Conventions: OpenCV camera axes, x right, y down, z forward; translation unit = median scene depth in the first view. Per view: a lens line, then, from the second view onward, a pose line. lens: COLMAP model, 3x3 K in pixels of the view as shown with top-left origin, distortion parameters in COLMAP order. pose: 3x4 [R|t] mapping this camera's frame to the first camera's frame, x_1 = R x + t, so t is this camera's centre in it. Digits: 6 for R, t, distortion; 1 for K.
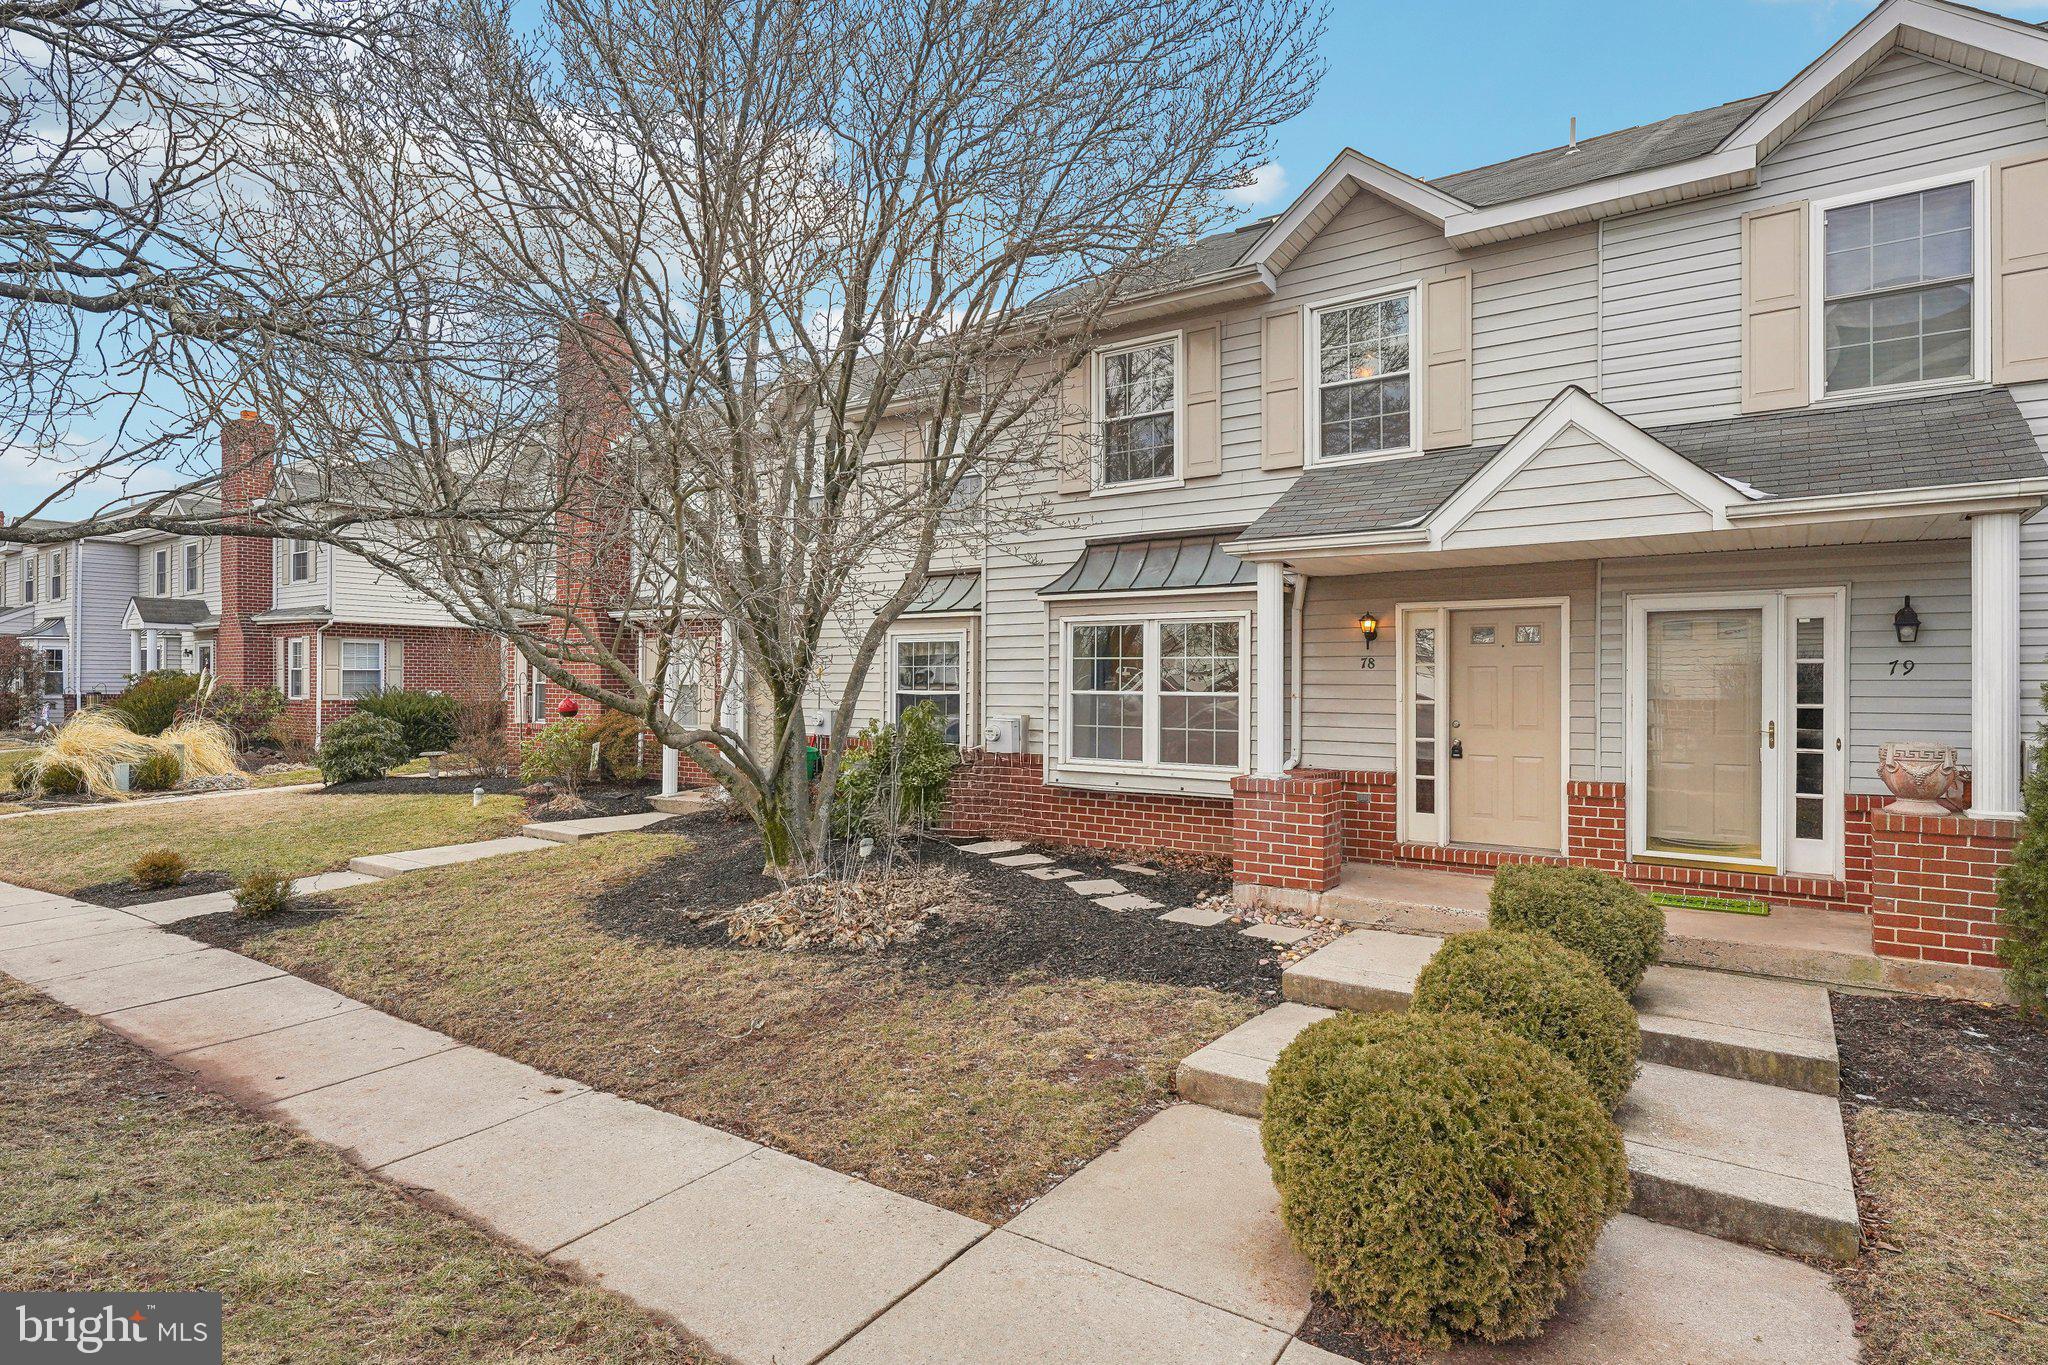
lens RADIAL K [[1083.9, 0, 1024.0], [0, 1083.9, 682.5], [0, 0, 1]] dist [0.000106, -0.000156]
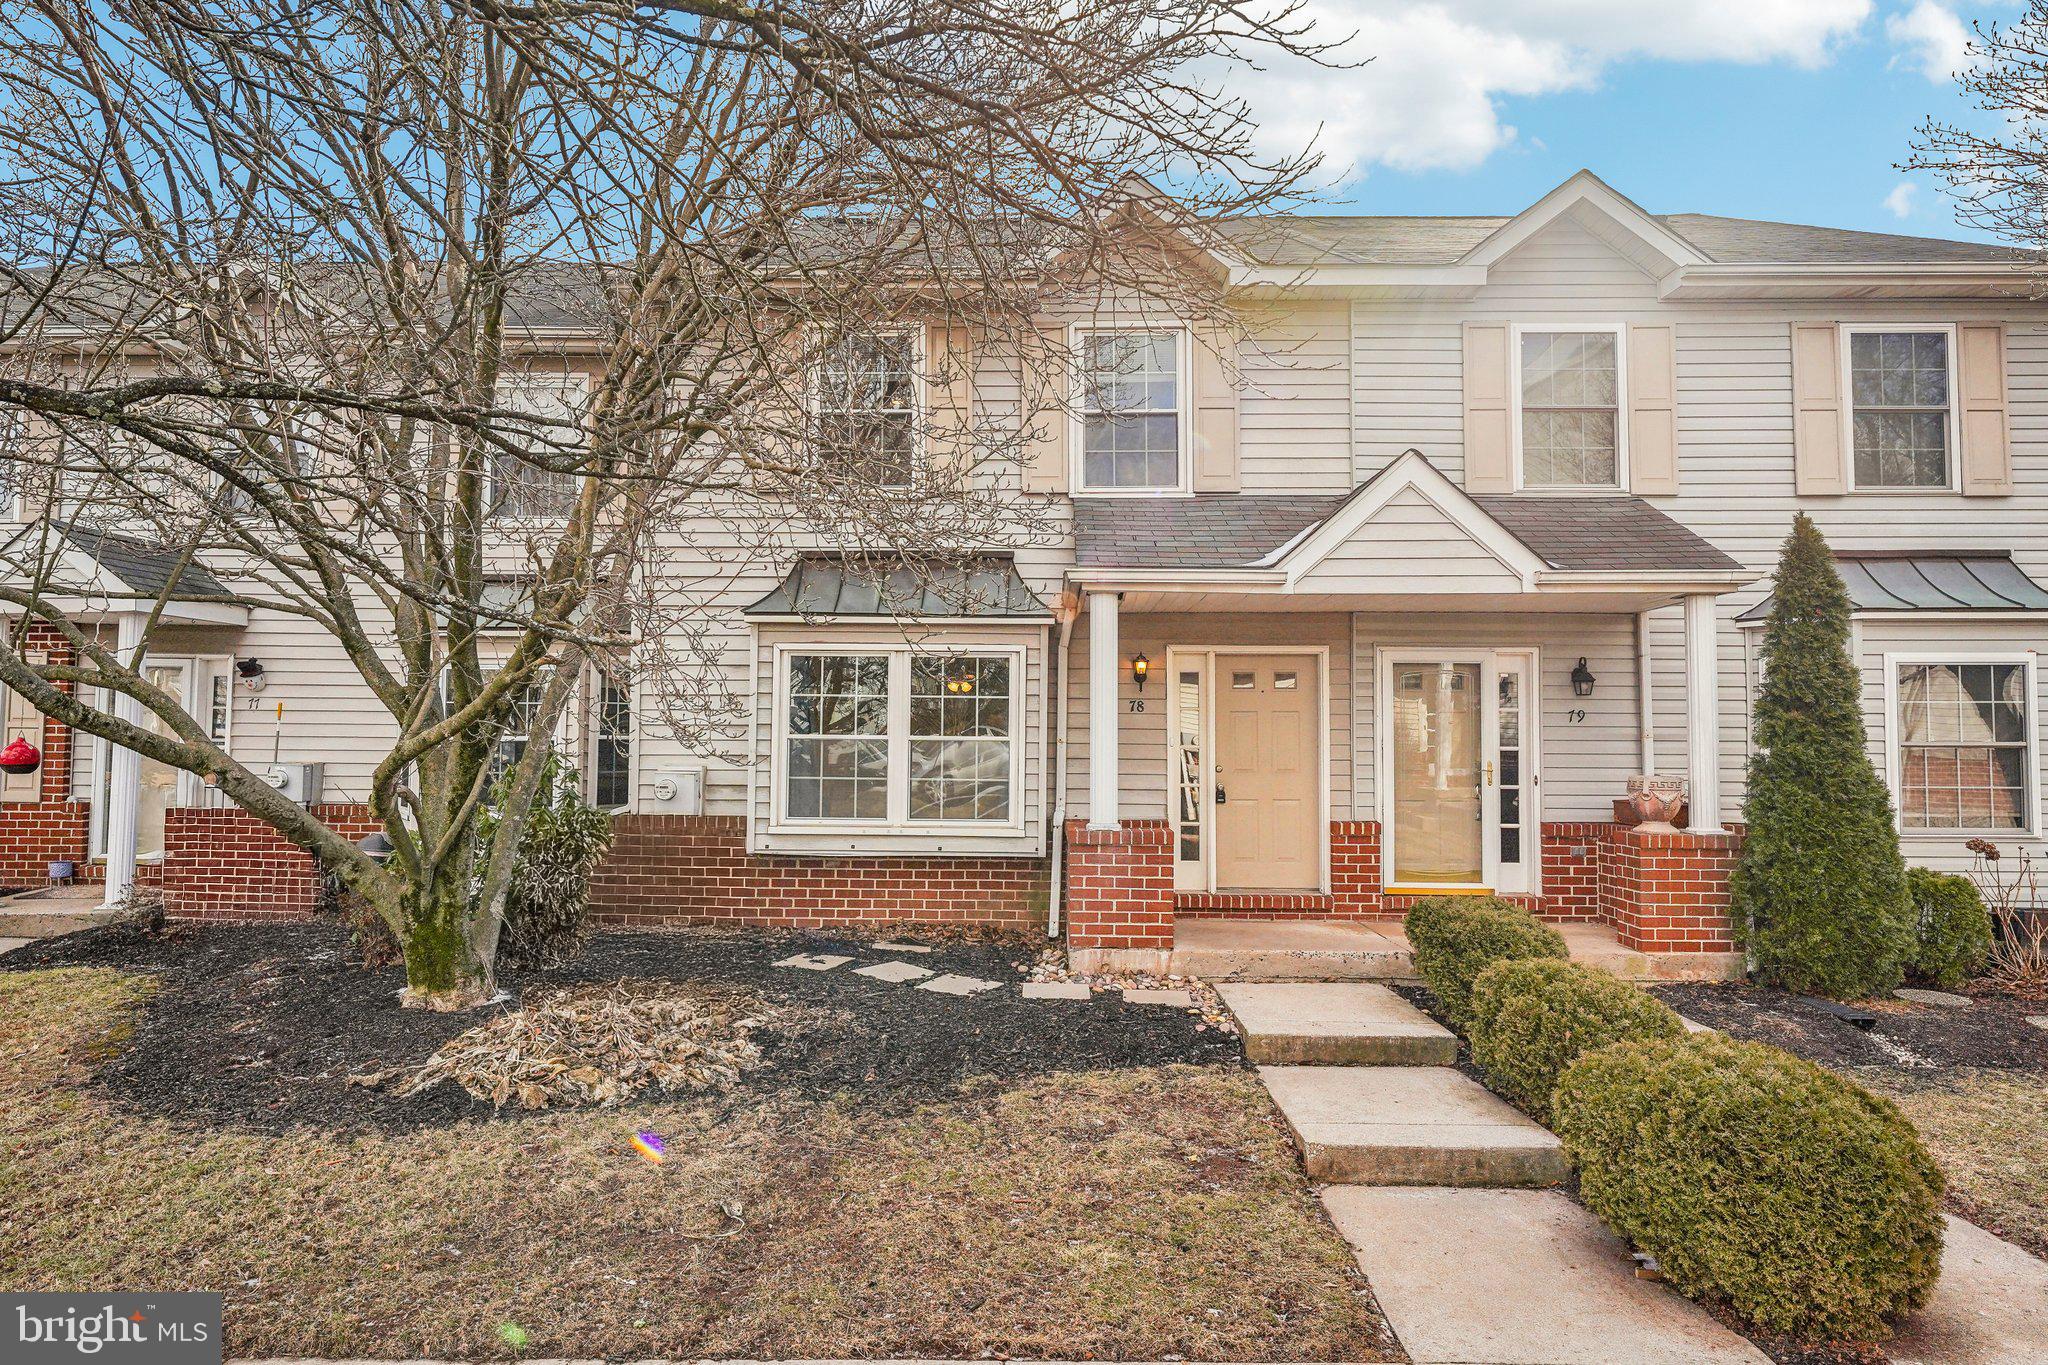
lens RADIAL K [[1216.0, 0, 1024.0], [0, 1216.0, 682.5], [0, 0, 1]] dist [0.001222, 0.001306]
pose [[0.828167, 0.029553, 0.559702, -0.450211], [-0.004353, 0.998918, -0.046304, 0.014115], [-0.560465, 0.035912, 0.827399, 0.208660]]
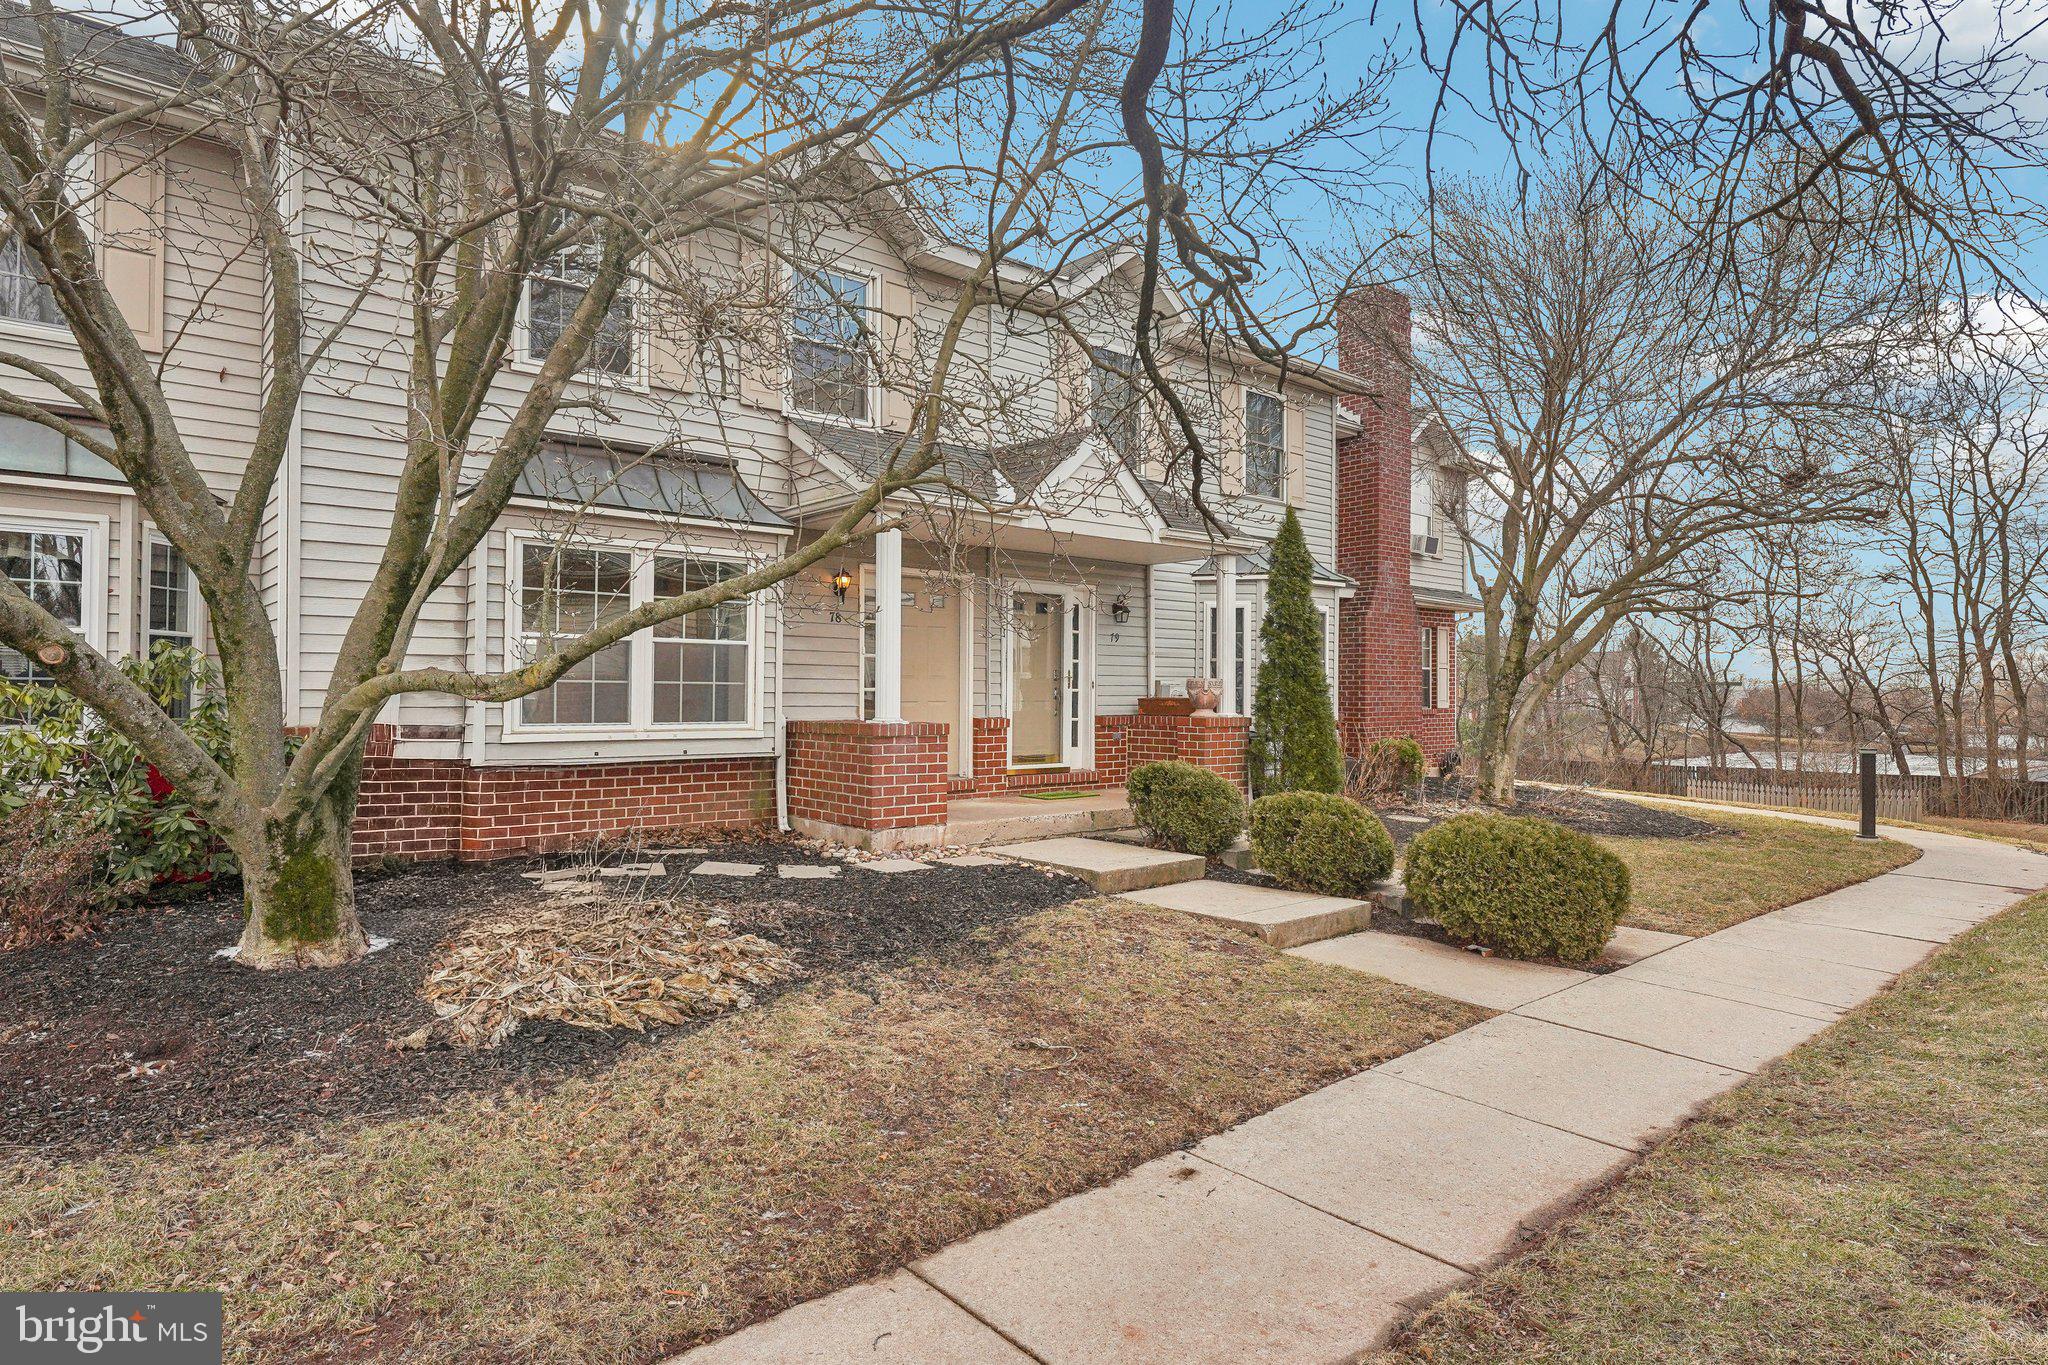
lens RADIAL K [[1111.2, 0, 1024.0], [0, 1111.2, 682.5], [0, 0, 1]] dist [0.000454, 0.000158]
pose [[0.240865, 0.003757, 0.970551, -0.838236], [-0.006836, 0.999974, -0.002174, 0.057080], [-0.970534, -0.006111, 0.240885, 0.696793]]
